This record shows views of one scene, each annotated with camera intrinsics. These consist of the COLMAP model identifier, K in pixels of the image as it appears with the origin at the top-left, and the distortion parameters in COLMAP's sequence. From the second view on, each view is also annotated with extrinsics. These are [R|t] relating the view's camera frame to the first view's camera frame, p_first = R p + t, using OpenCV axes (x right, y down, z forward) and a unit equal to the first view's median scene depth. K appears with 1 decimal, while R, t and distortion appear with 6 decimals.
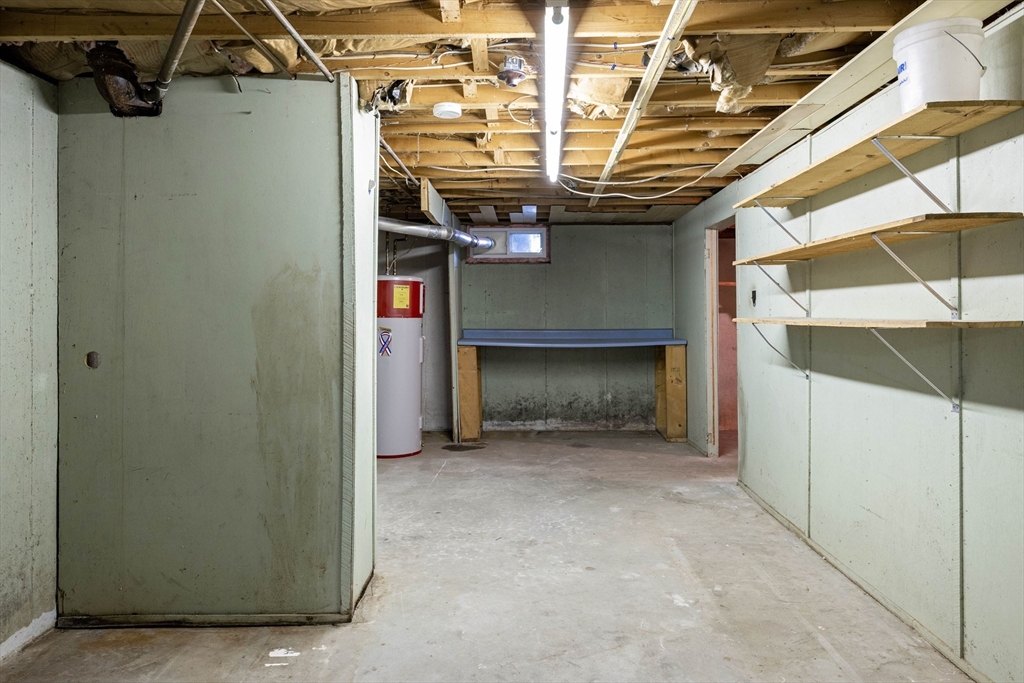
lens RADIAL K [[687.0, 0, 514.8], [0, 687.0, 308.2], [0, 0, 1]] dist [0.002976, 0.002919]
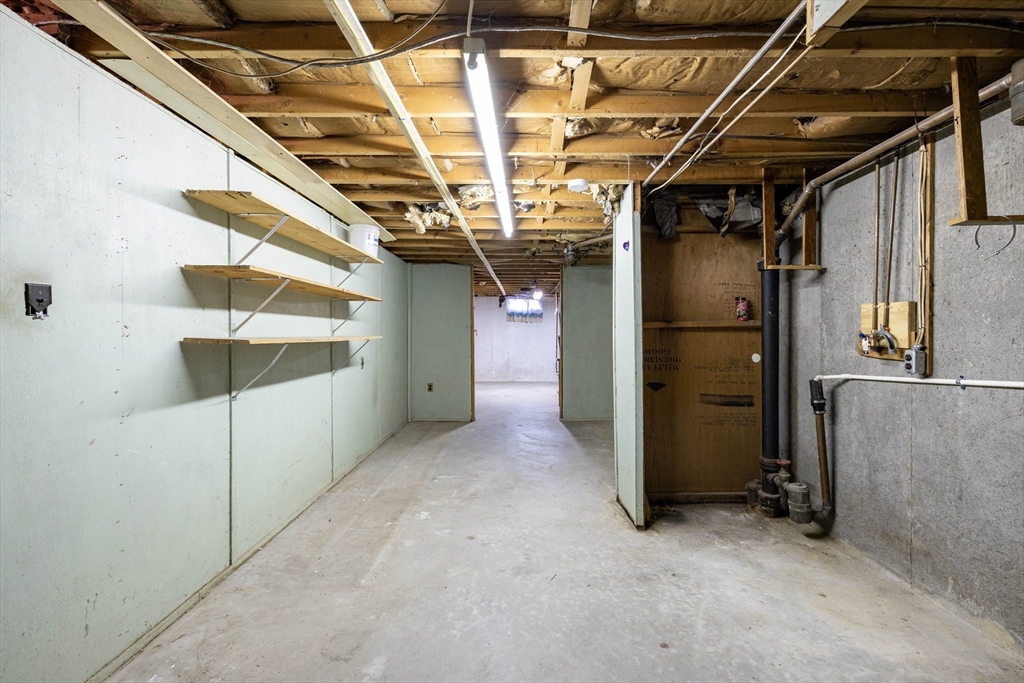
lens RADIAL K [[440.8, 0, 514.6], [0, 440.8, 337.0], [0, 0, 1]] dist [0.000557, 0.000429]
pose [[-0.999863, 0.002907, -0.016297, 0.042187], [0.002906, 0.999996, 0.000058, 0.015678], [0.016298, 0.000011, -0.999867, 1.793560]]
